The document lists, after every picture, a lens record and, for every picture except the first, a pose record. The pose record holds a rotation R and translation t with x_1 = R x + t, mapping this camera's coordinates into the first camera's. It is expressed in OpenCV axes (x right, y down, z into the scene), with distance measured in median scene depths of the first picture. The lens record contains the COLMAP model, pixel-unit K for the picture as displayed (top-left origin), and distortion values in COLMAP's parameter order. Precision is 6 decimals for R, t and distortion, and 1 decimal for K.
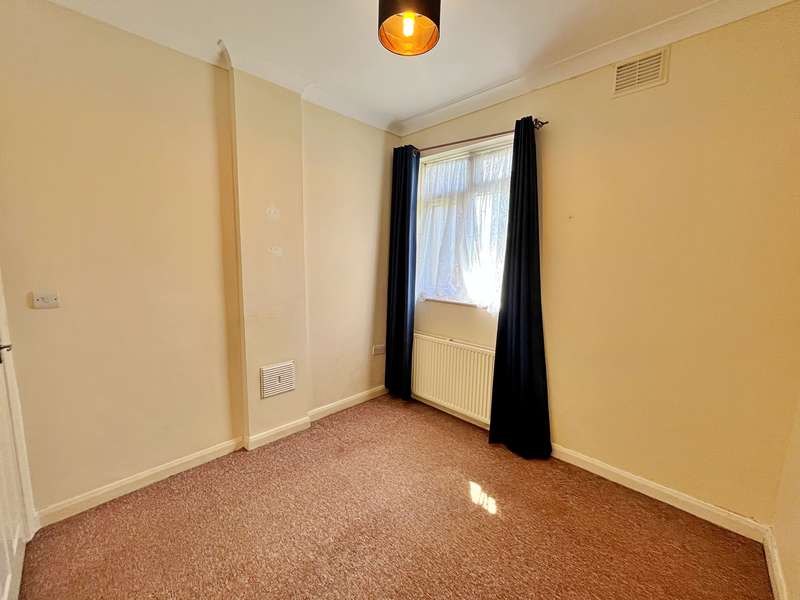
lens RADIAL K [[329.7, 0, 402.7], [0, 329.7, 297.2], [0, 0, 1]] dist [-0.001443, 0.000250]
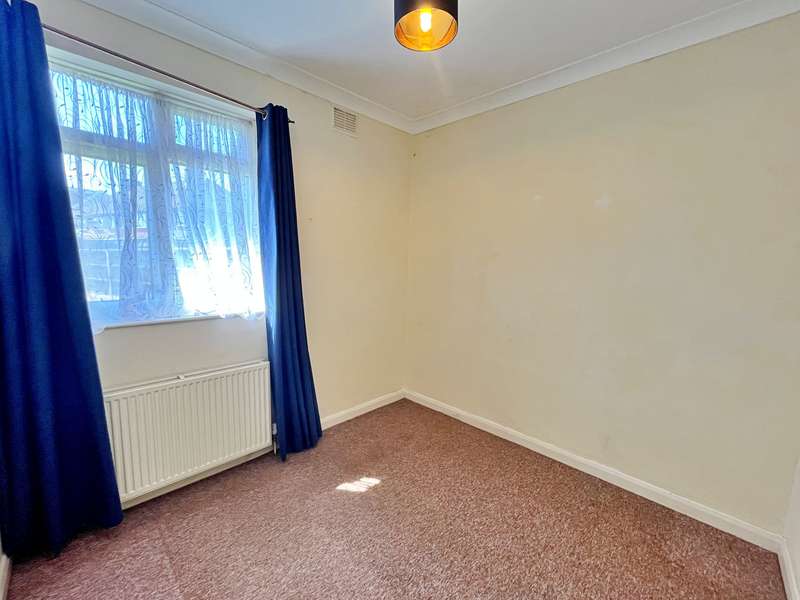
lens RADIAL K [[329.7, 0, 402.7], [0, 329.7, 297.2], [0, 0, 1]] dist [-0.001443, 0.000250]
pose [[0.005323, -0.126813, 0.991912, -0.624368], [0.097136, 0.987301, 0.125702, -0.088295], [-0.995257, 0.095681, 0.017573, 0.675125]]
